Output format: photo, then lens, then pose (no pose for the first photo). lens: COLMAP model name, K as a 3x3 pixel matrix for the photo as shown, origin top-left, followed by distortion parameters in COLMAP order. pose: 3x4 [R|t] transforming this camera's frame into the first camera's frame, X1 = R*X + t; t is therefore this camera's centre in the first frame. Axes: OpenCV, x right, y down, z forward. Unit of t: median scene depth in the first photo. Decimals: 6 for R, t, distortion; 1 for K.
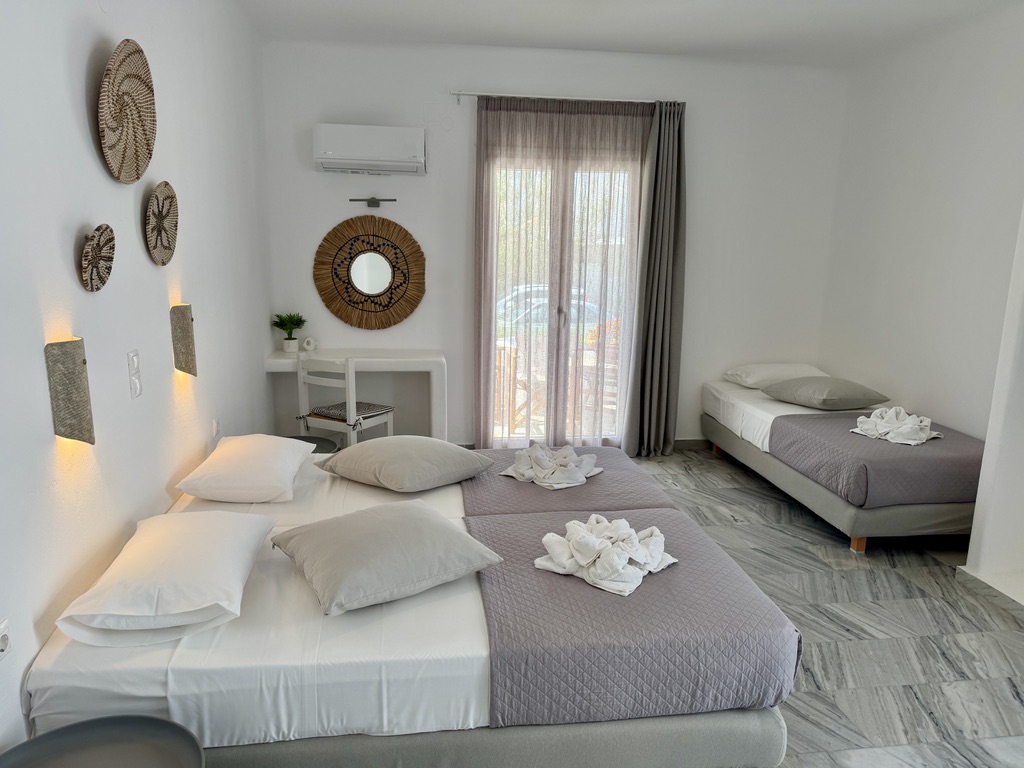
lens RADIAL K [[720.9, 0, 513.1], [0, 720.9, 392.9], [0, 0, 1]] dist [0.049780, -0.048718]
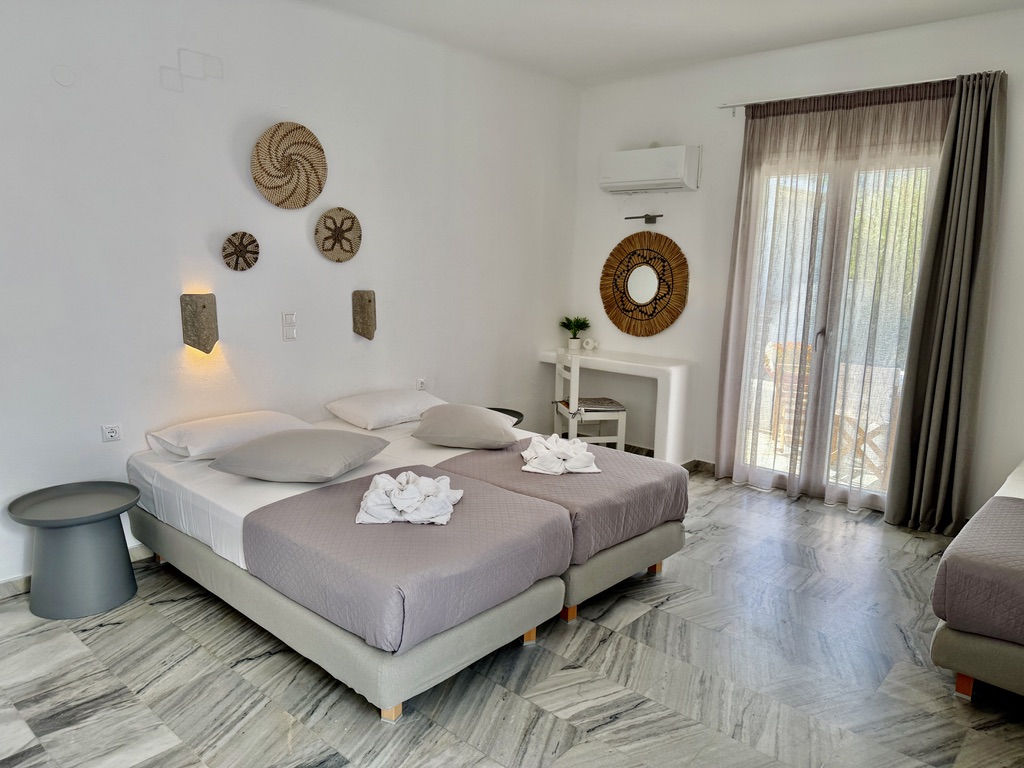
lens RADIAL K [[720.9, 0, 502.2], [0, 720.9, 385.5], [0, 0, 1]] dist [0.049780, -0.048718]
pose [[0.651166, 0.130550, -0.747622, 0.499021], [-0.169791, 0.985184, 0.024148, -0.007492], [0.739698, 0.111216, 0.663685, 0.147448]]
